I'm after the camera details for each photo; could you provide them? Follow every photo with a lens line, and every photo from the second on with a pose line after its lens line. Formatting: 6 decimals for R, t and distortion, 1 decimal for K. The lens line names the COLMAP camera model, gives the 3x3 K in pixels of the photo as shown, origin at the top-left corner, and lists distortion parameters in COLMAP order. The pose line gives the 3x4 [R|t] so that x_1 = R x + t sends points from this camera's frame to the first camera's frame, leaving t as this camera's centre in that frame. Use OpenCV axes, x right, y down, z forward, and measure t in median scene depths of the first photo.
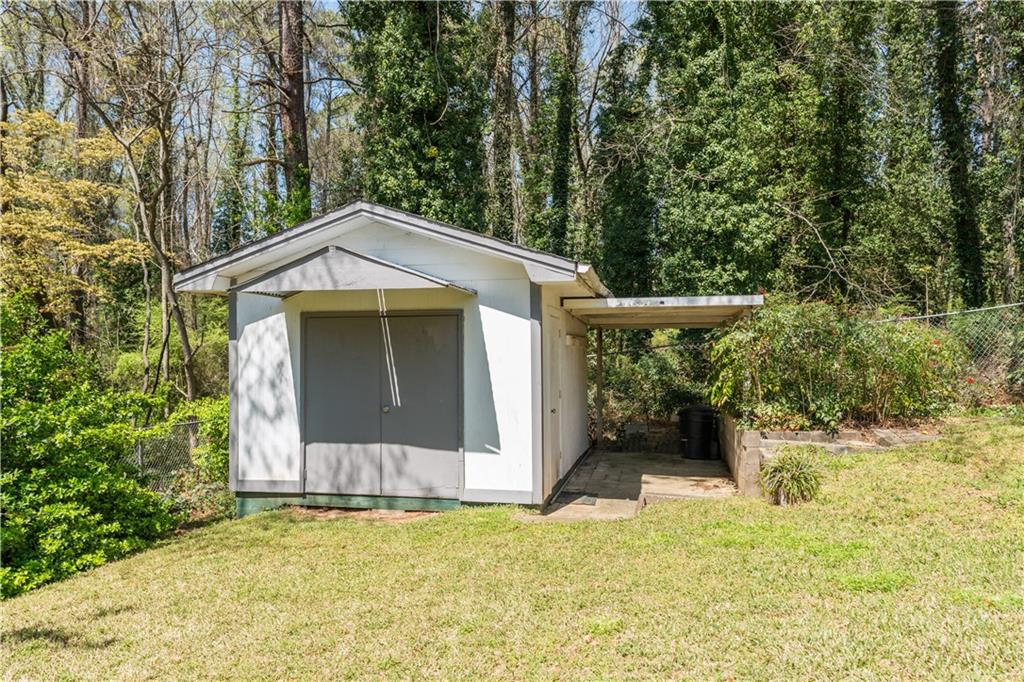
lens RADIAL K [[684.3, 0, 511.8], [0, 684.3, 344.9], [0, 0, 1]] dist [0.004955, 0.000416]
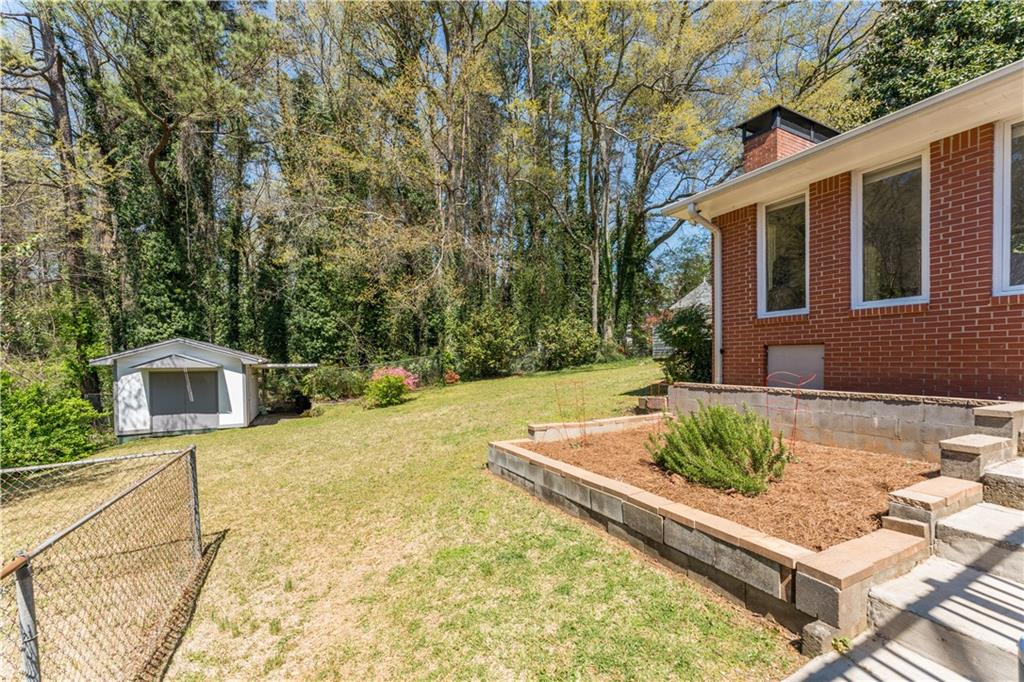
lens RADIAL K [[408.9, 0, 497.2], [0, 408.9, 368.0], [0, 0, 1]] dist [0.001991, 0.000124]
pose [[0.791549, -0.014837, 0.610926, -0.196796], [-0.003104, 0.999595, 0.028298, -0.118036], [-0.611098, -0.024296, 0.791182, -1.297200]]
